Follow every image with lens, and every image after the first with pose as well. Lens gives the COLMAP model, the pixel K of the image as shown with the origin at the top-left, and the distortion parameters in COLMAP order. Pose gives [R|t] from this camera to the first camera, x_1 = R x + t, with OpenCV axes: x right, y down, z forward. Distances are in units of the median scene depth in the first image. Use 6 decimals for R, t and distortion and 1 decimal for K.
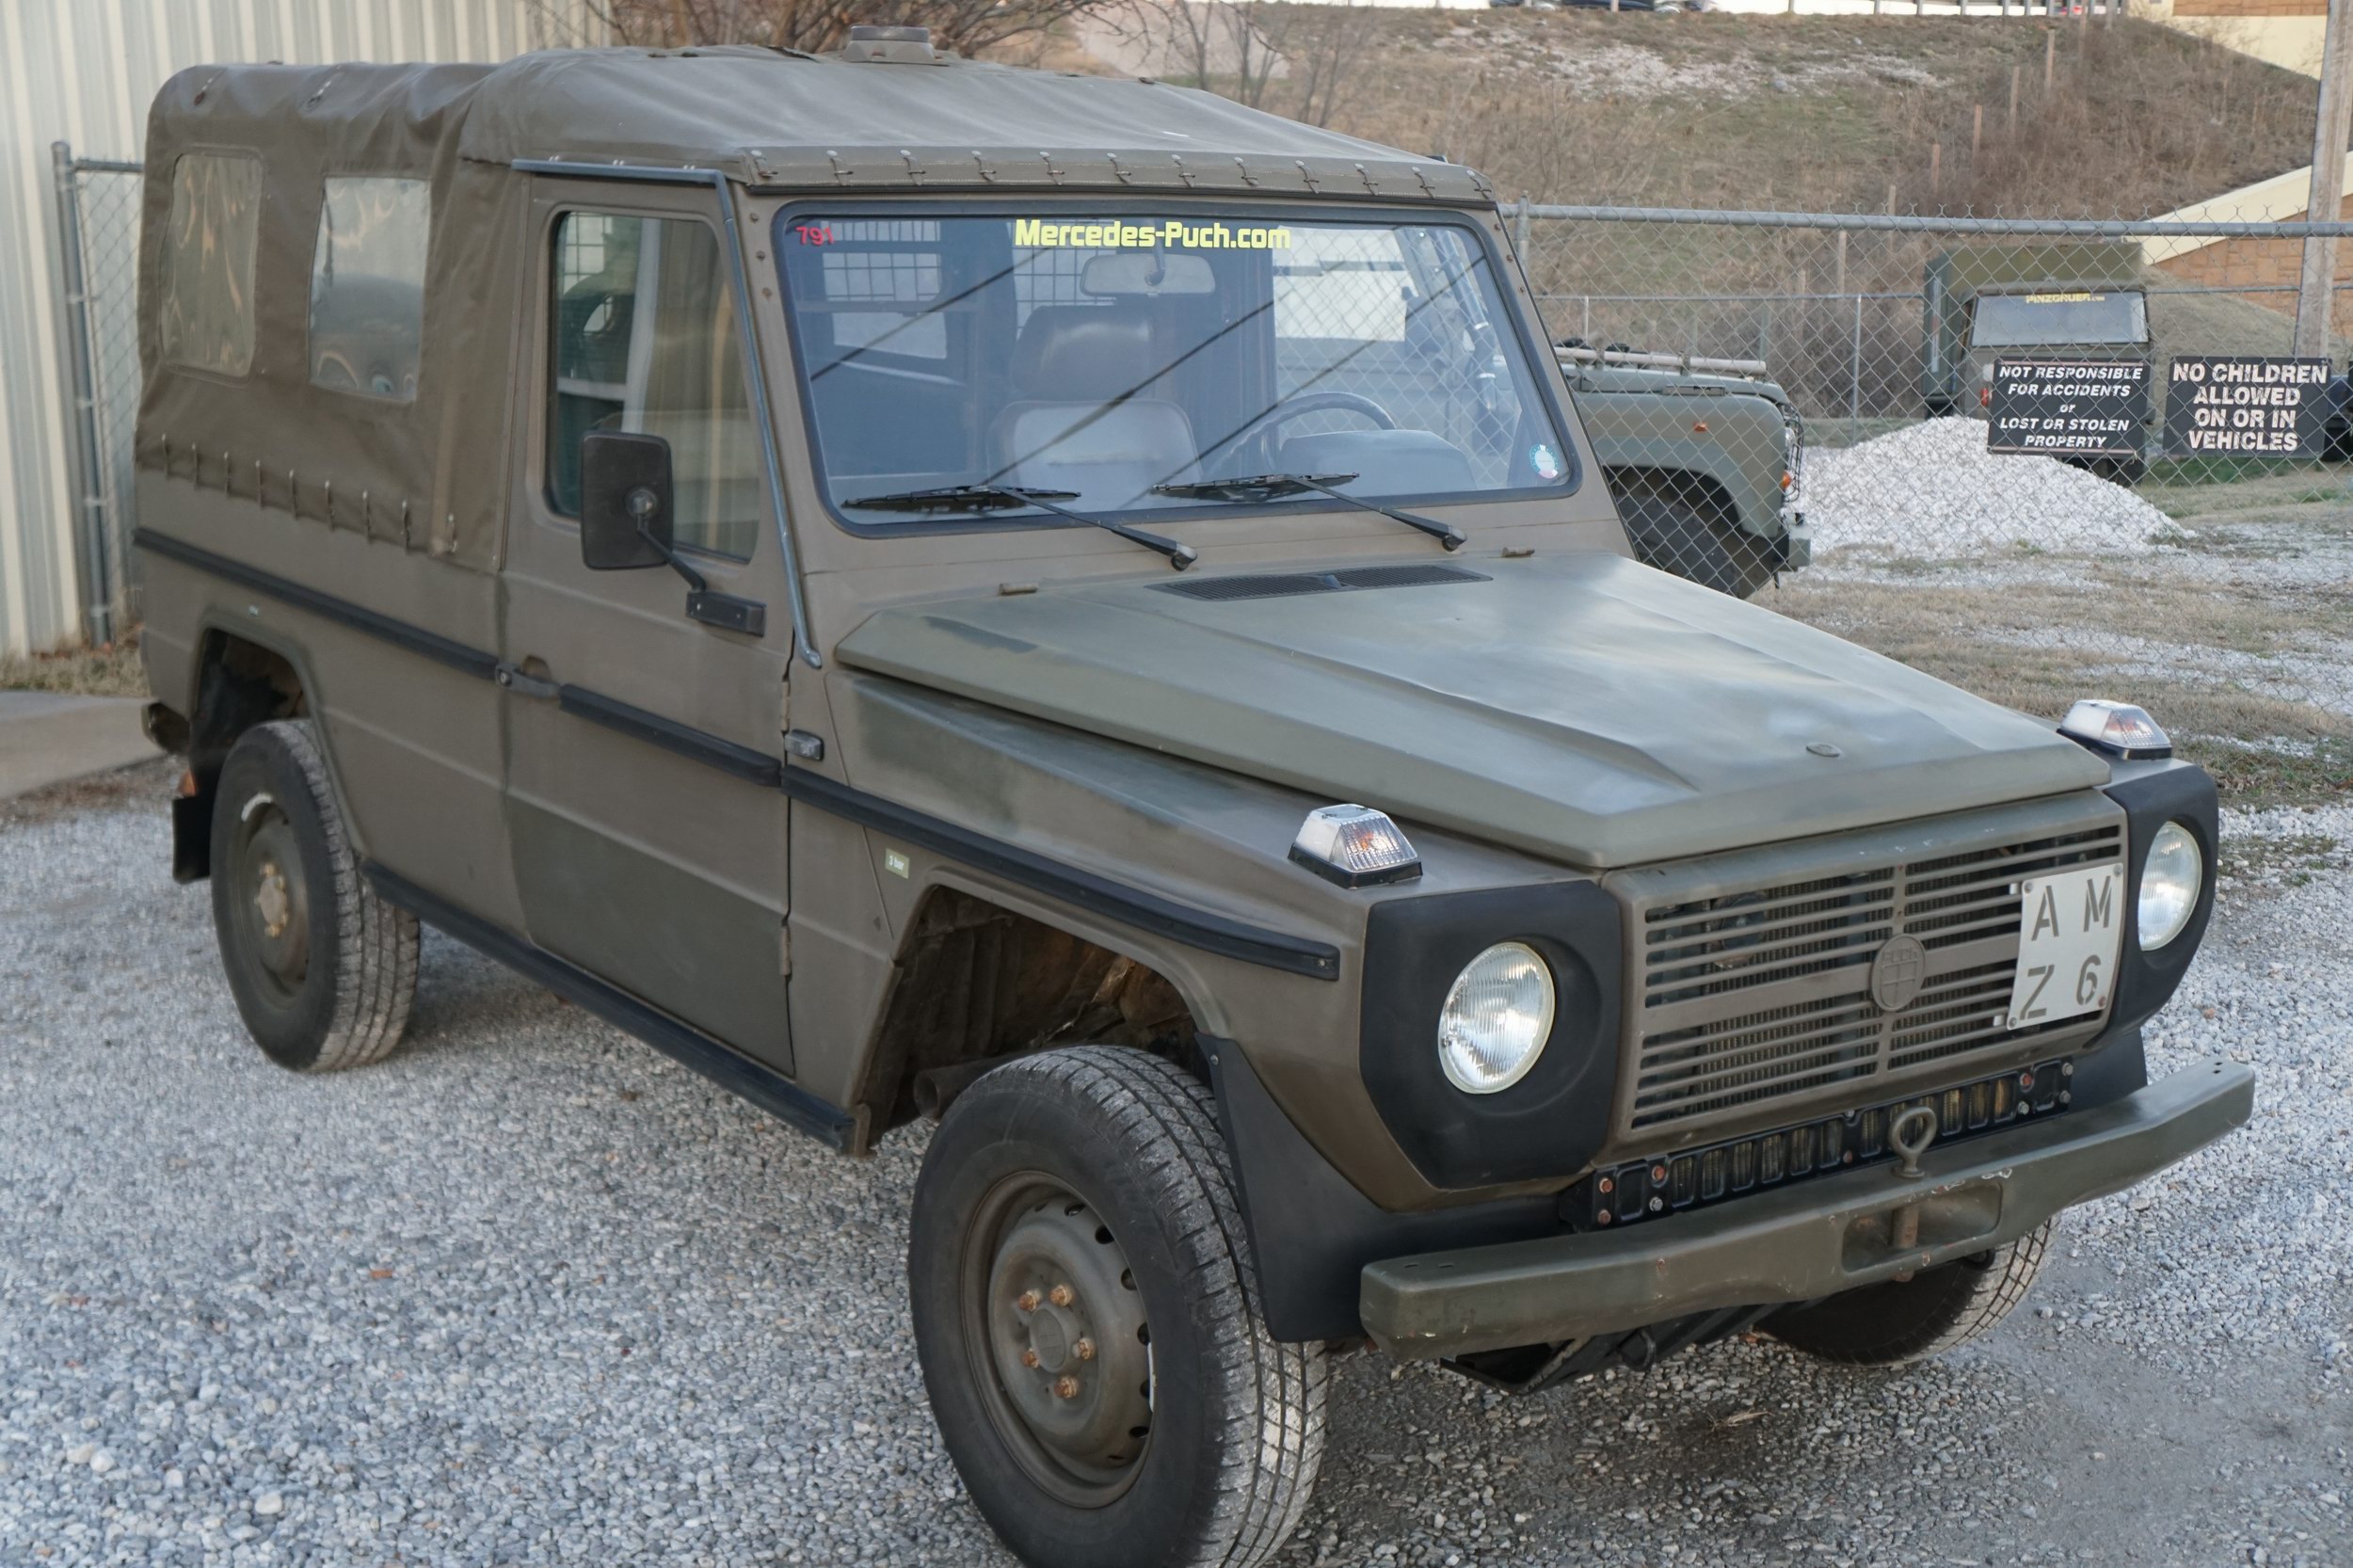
lens RADIAL K [[3038.5, 0, 1207.1], [0, 3038.5, 781.9], [0, 0, 1]] dist [0.071437, 0.025256]
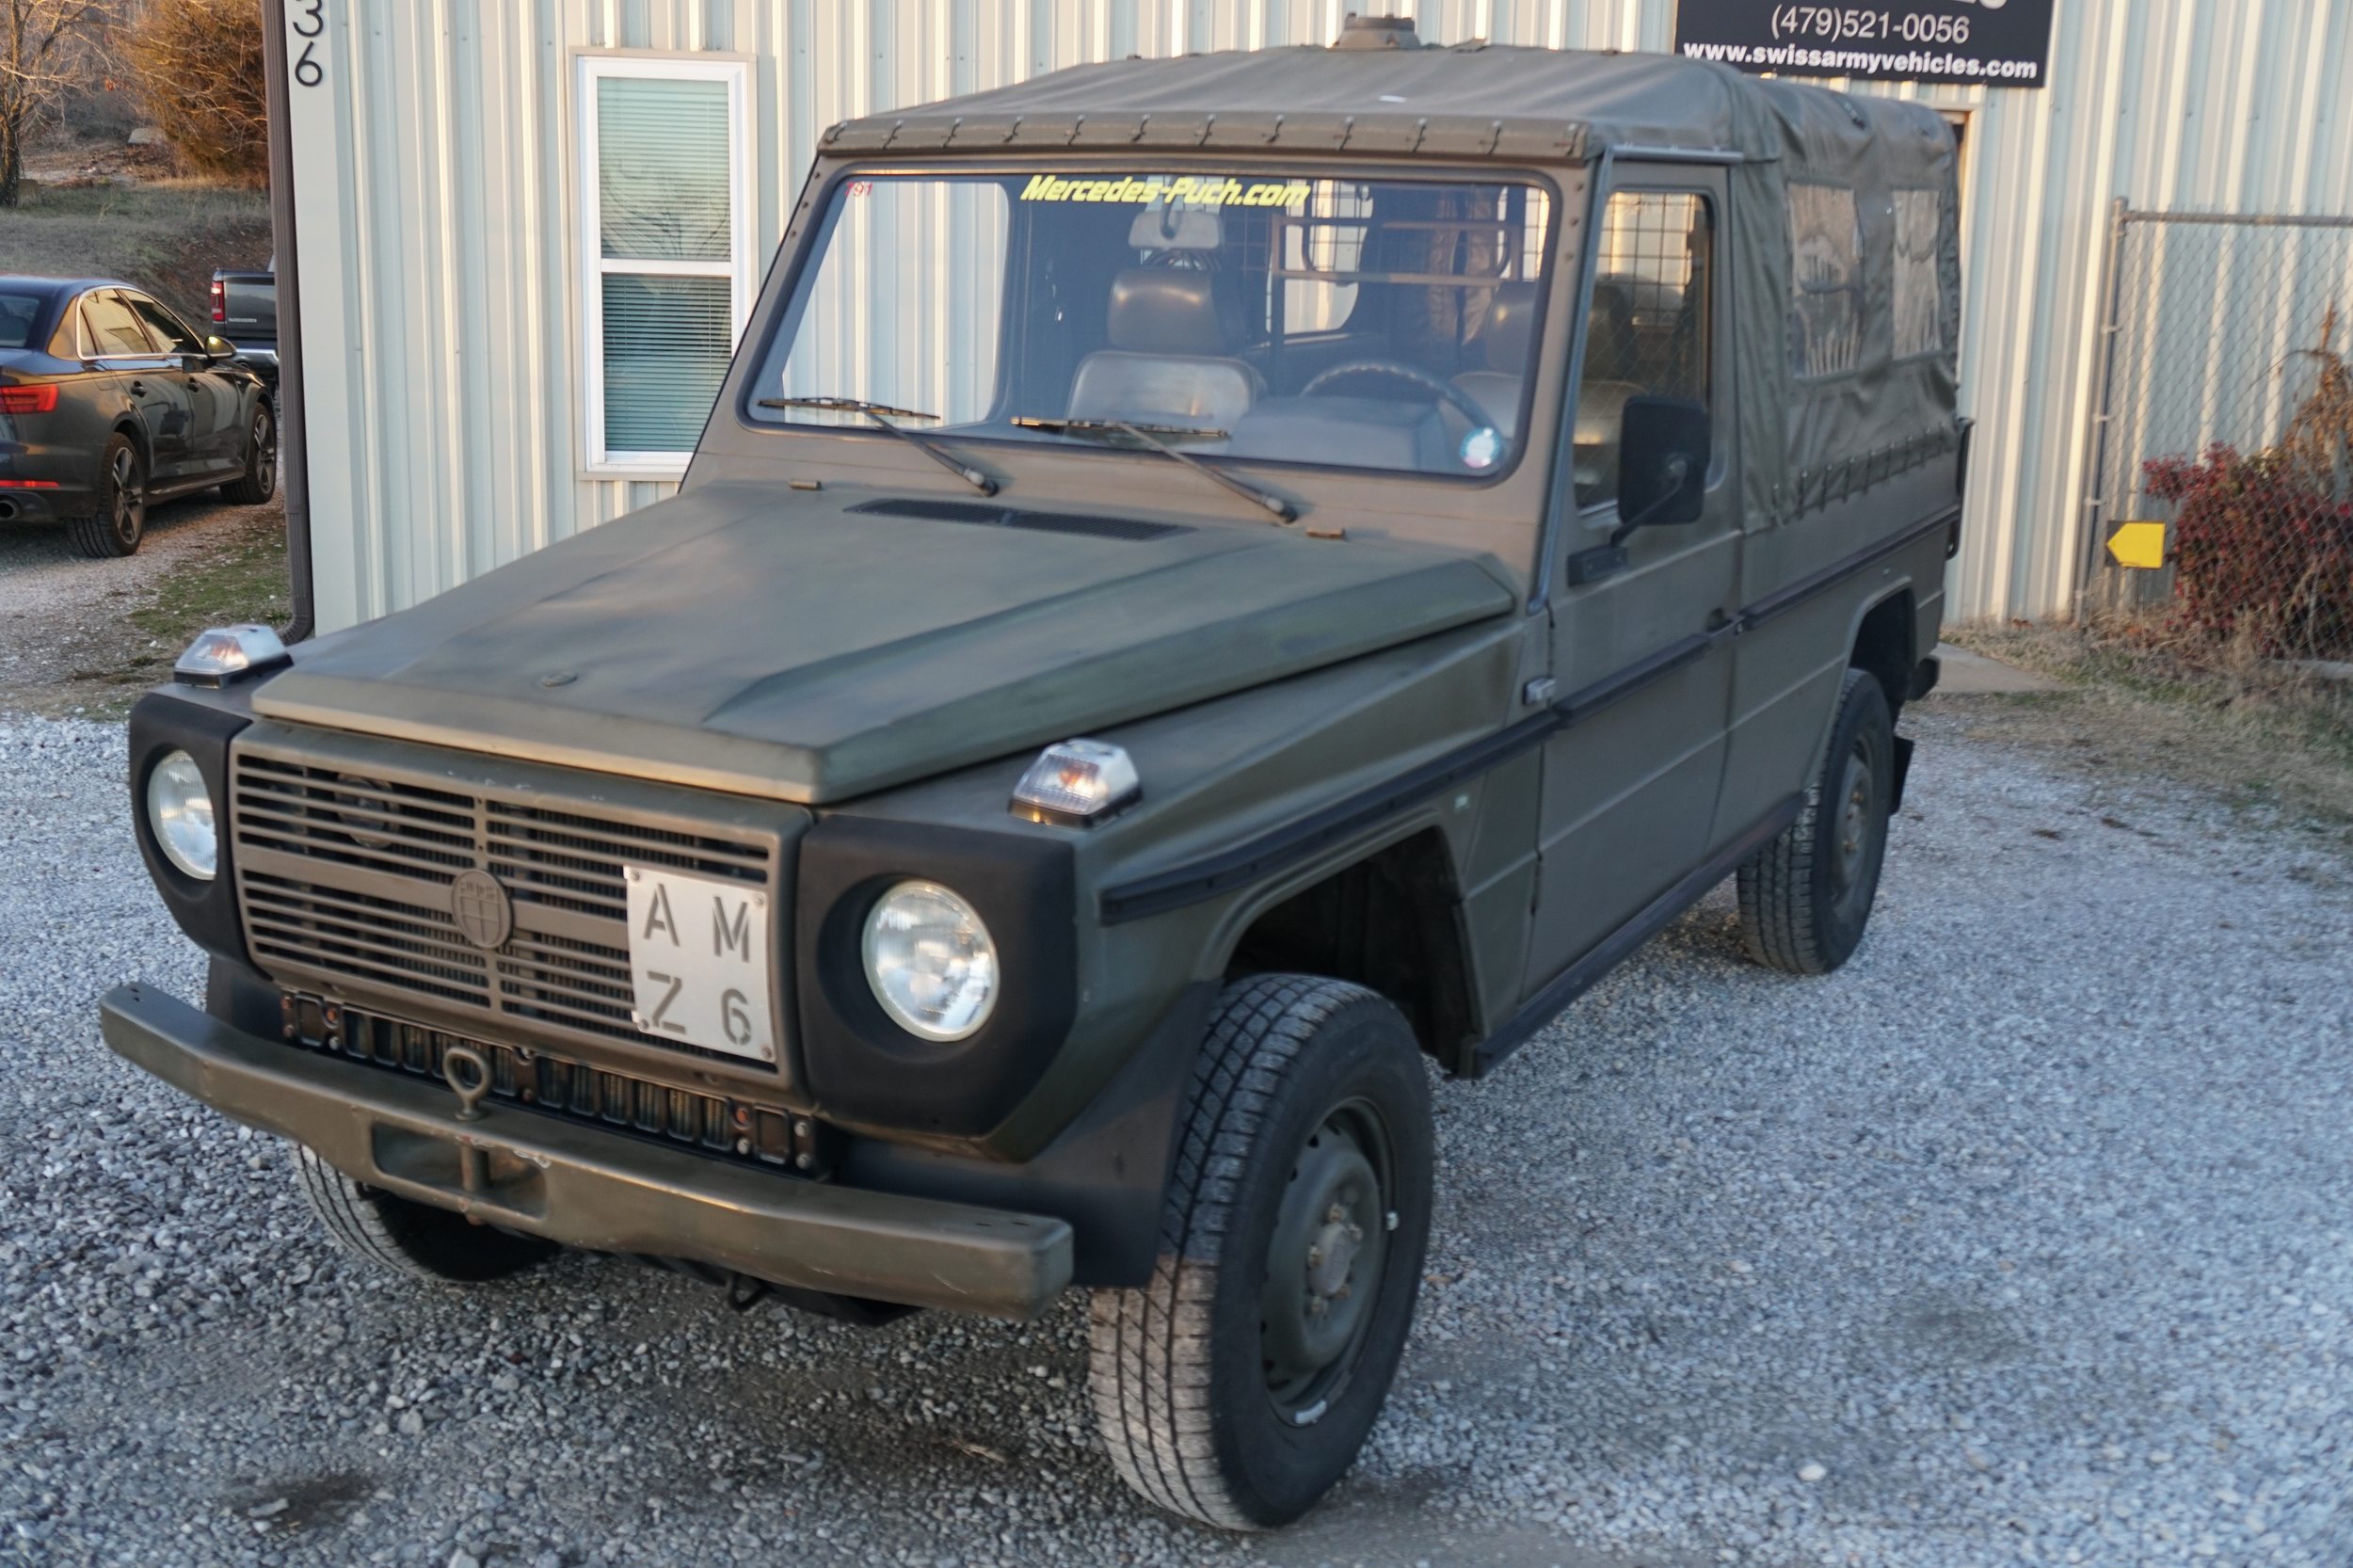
lens RADIAL K [[2418.7, 0, 1176.5], [0, 2418.7, 784.0], [0, 0, 1]] dist [-0.085751, 0.242751]
pose [[0.399147, 0.198703, -0.895097, 0.948763], [-0.187784, 0.973257, 0.132315, -0.113224], [0.897451, 0.115272, 0.425786, 0.834832]]
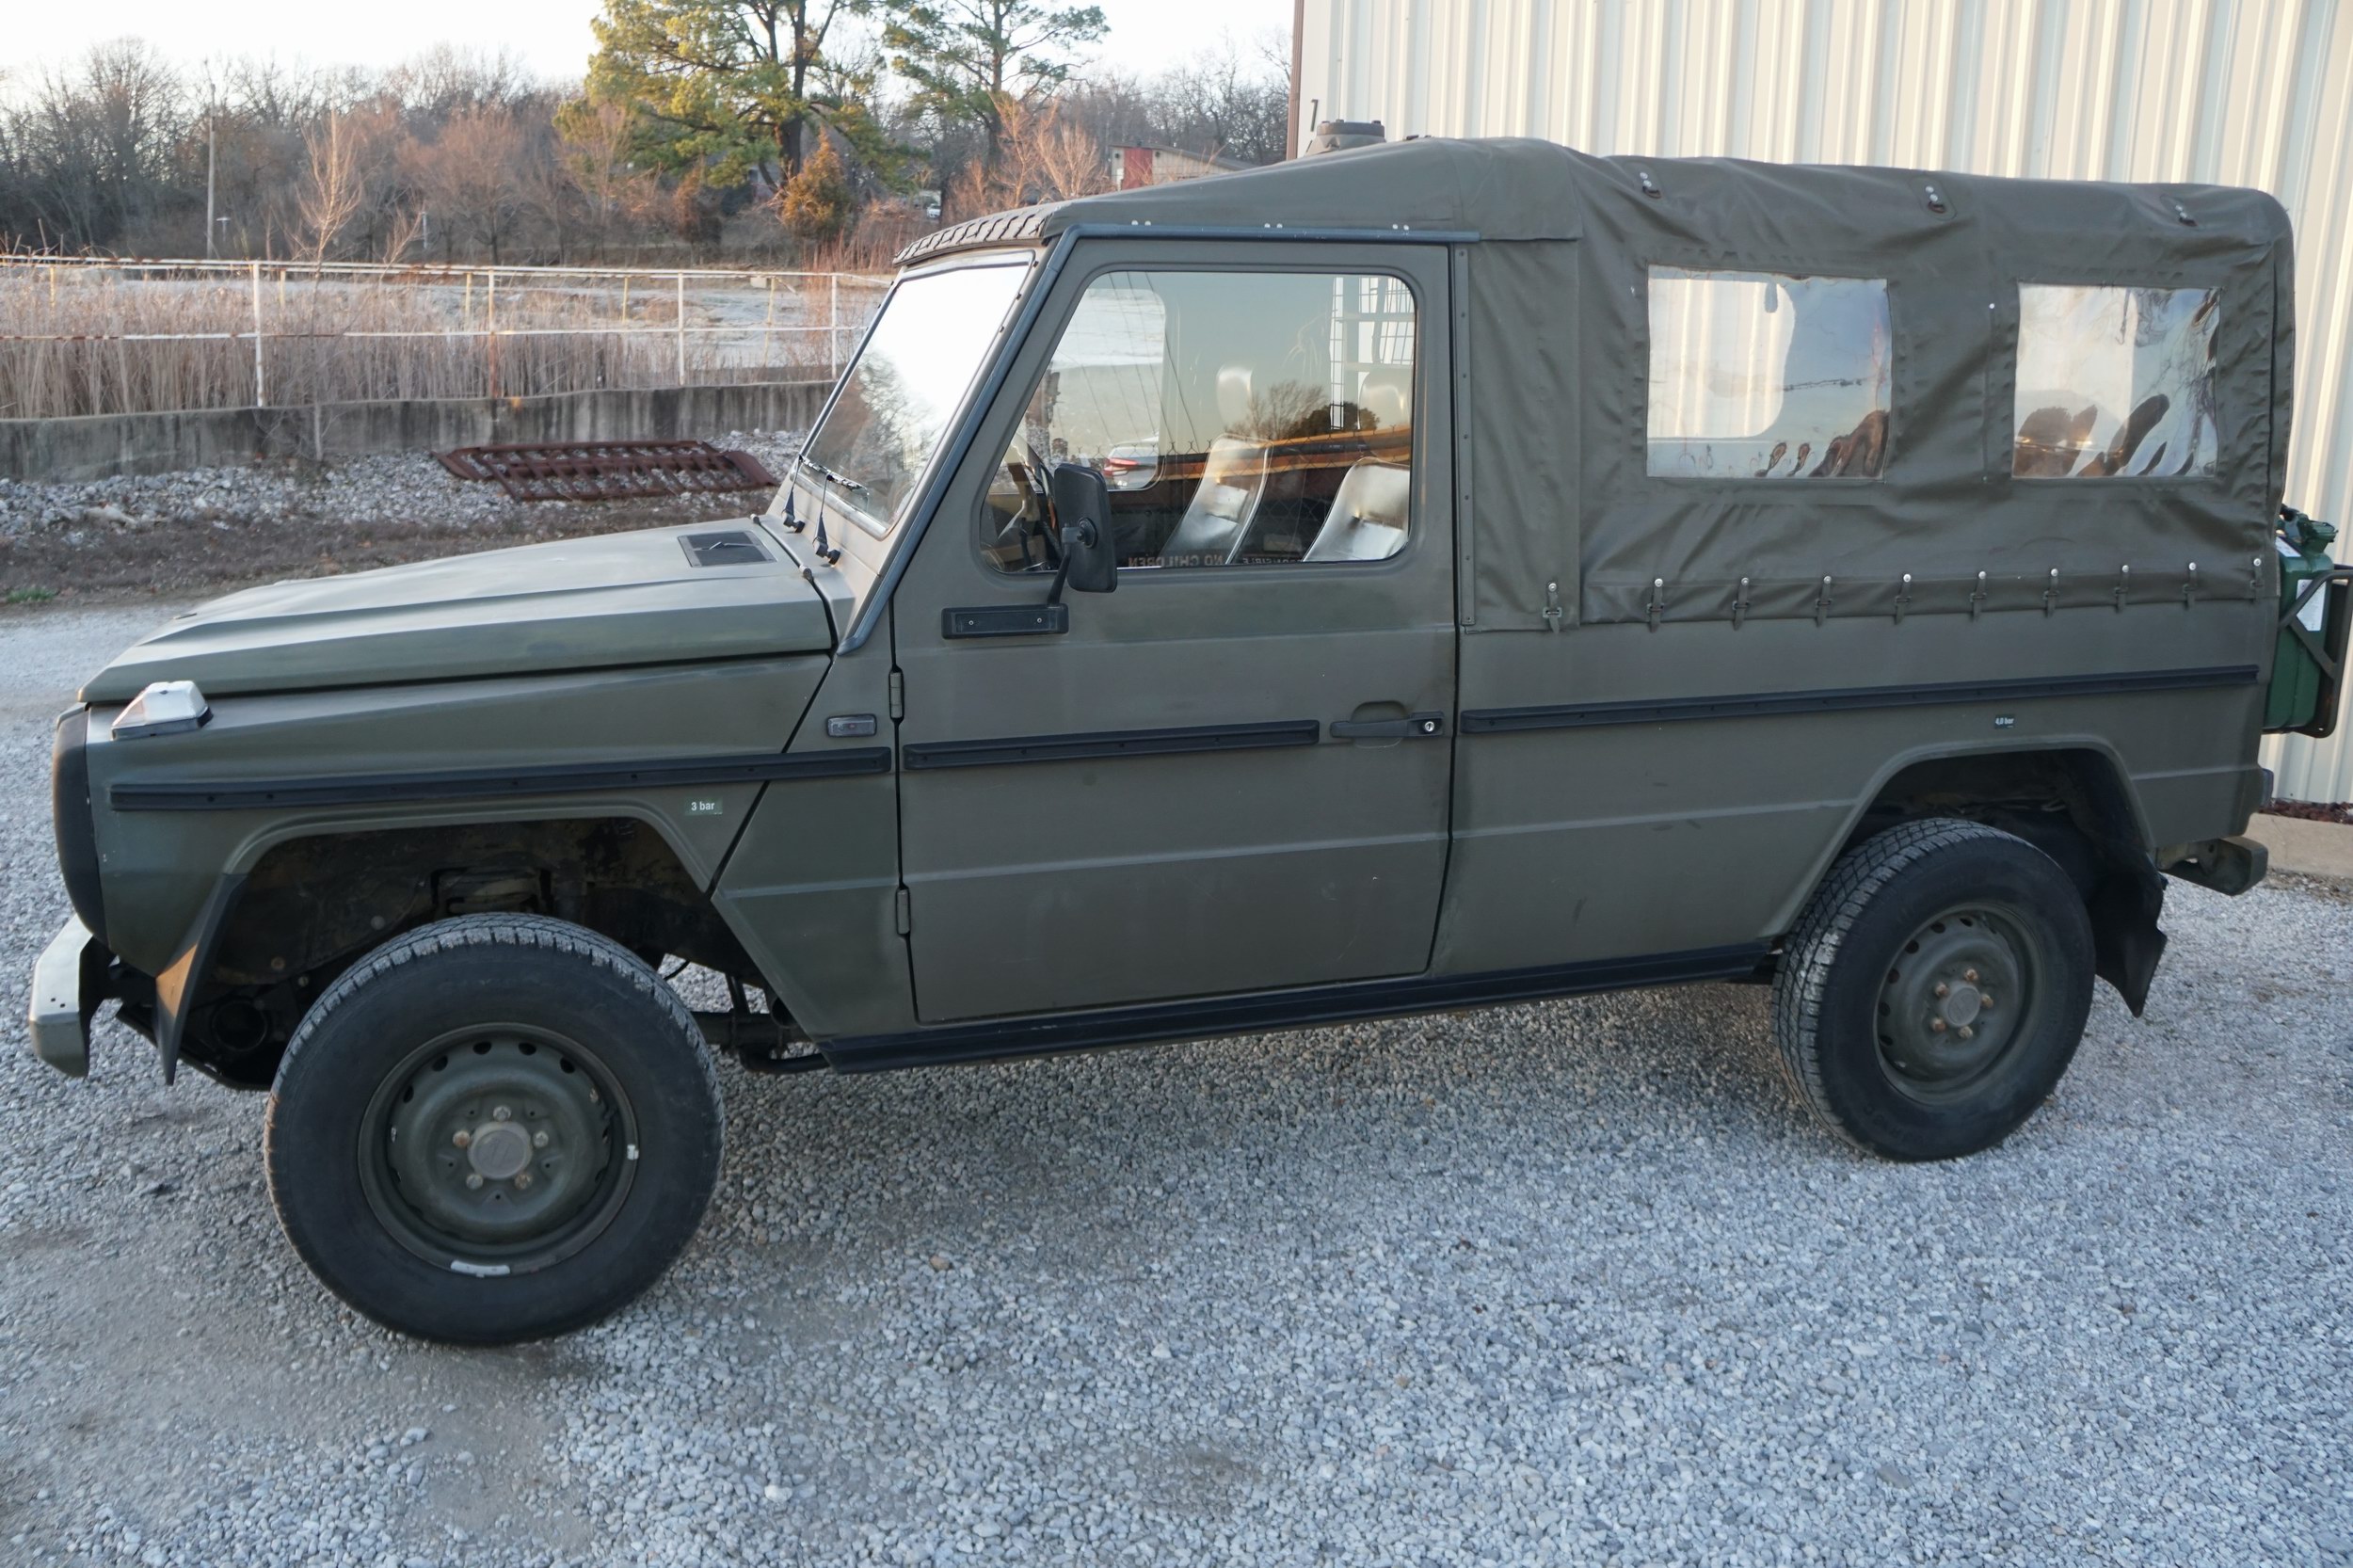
lens RADIAL K [[1969.4, 0, 1175.4], [0, 1969.4, 778.8], [0, 0, 1]] dist [-0.170664, 0.155520]
pose [[-0.345853, 0.182287, -0.920411, 0.875983], [-0.202757, 0.943251, 0.262998, -0.267124], [0.916120, 0.277578, -0.289267, 1.686101]]
